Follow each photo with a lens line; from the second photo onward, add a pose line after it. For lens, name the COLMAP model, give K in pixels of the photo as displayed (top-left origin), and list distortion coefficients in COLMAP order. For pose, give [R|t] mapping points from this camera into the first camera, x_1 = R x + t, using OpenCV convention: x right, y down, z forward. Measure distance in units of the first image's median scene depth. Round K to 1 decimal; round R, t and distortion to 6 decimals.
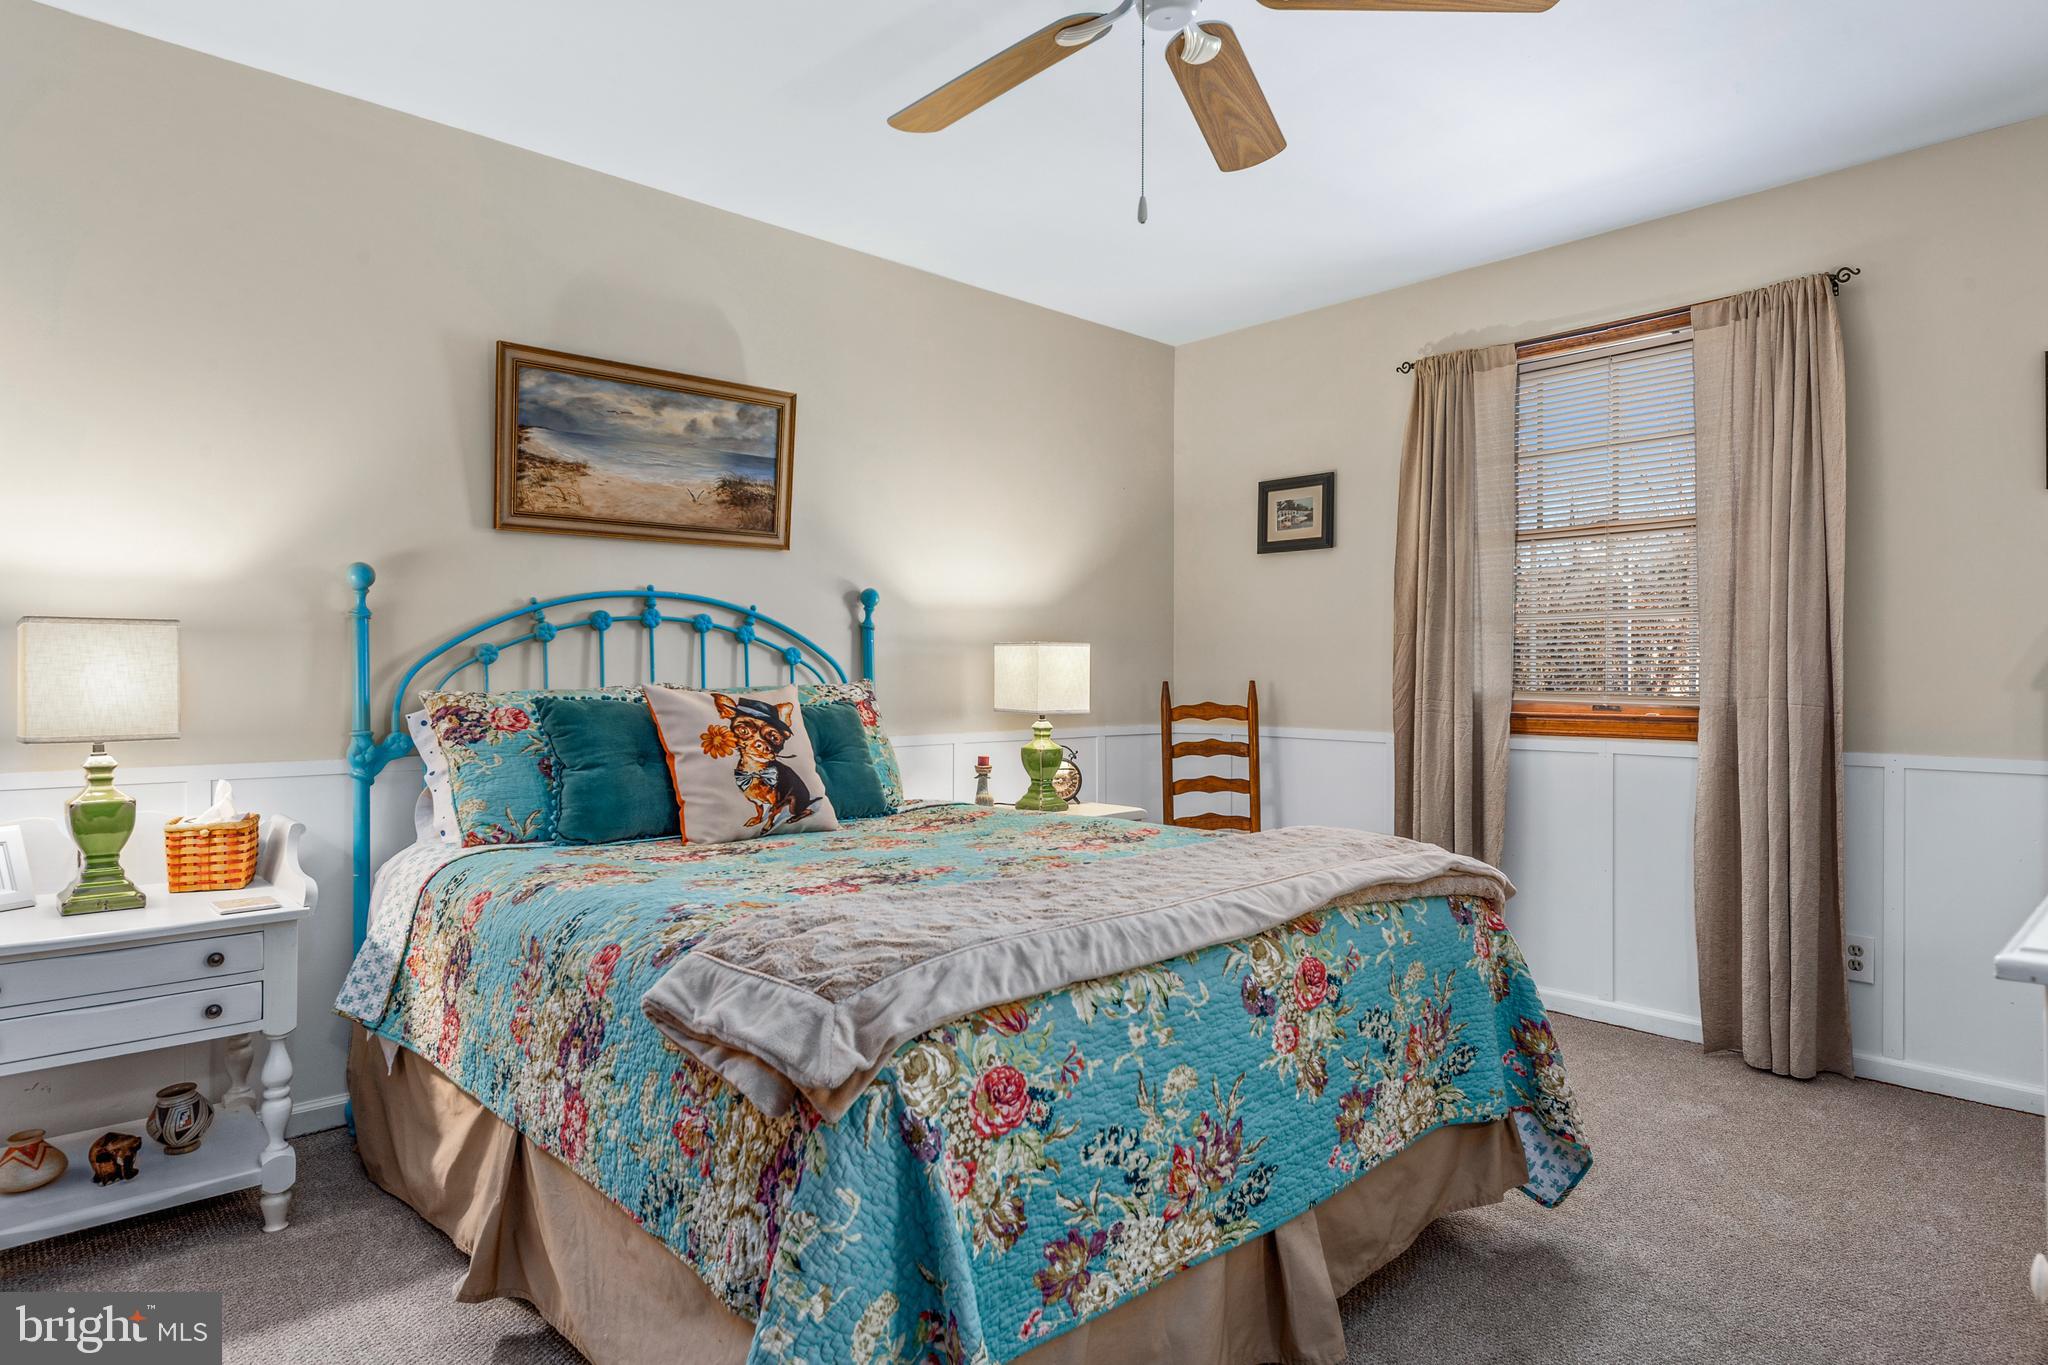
lens RADIAL K [[1160.8, 0, 1031.2], [0, 1160.8, 675.8], [0, 0, 1]] dist [-0.000478, 0.000359]
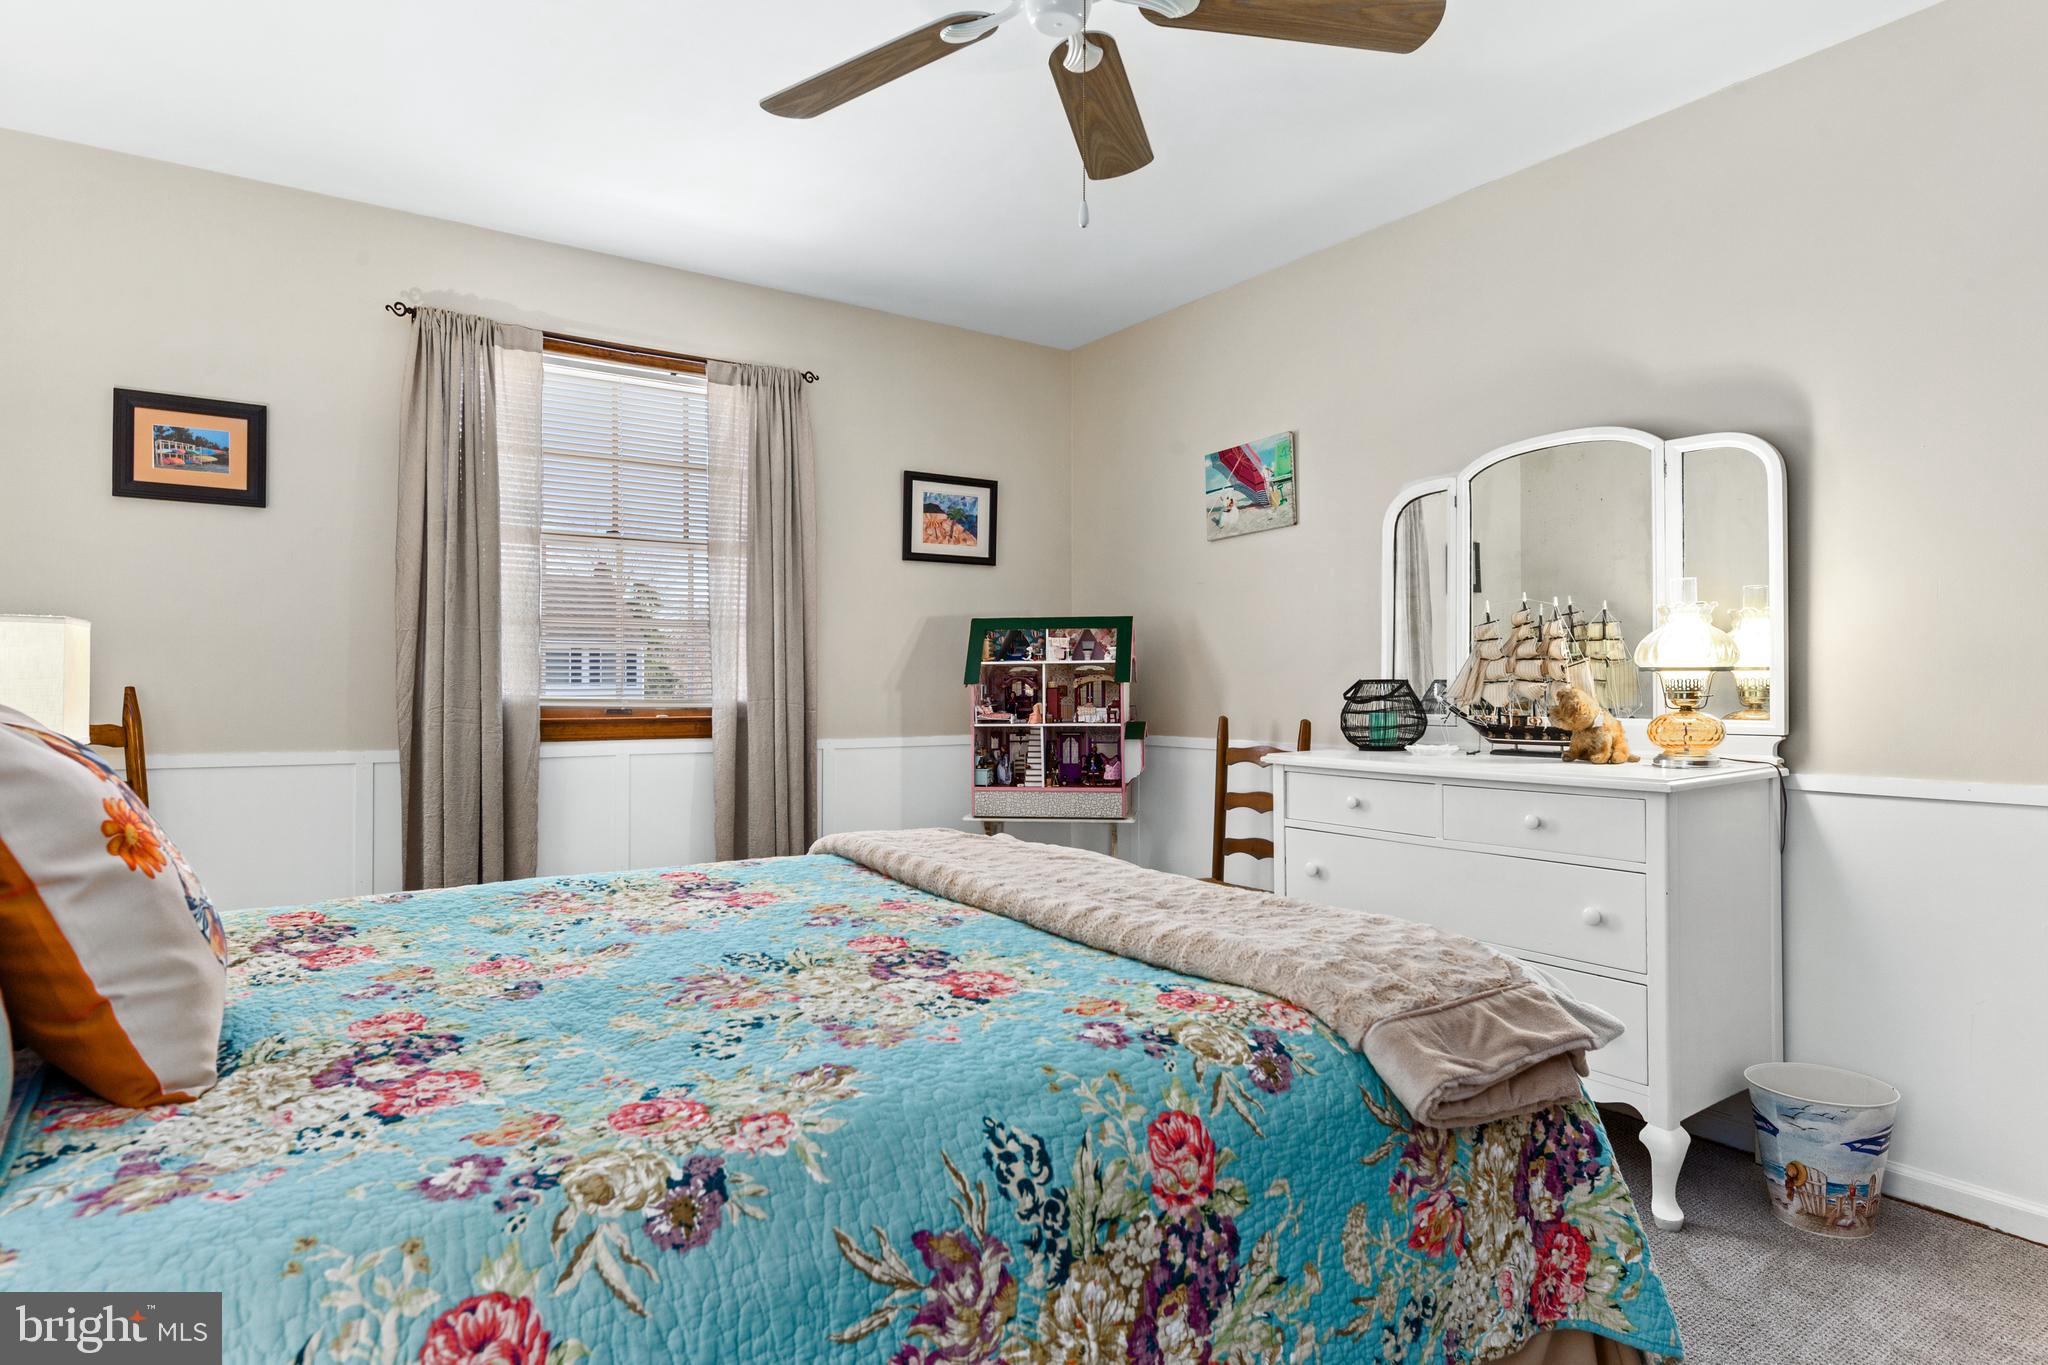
lens RADIAL K [[1160.8, 0, 1031.2], [0, 1160.8, 675.8], [0, 0, 1]] dist [-0.000478, 0.000359]
pose [[0.146092, 0.006977, 0.989246, -0.455977], [-0.002403, 0.999975, -0.006698, 0.001500], [-0.989268, -0.001399, 0.146105, 0.455447]]
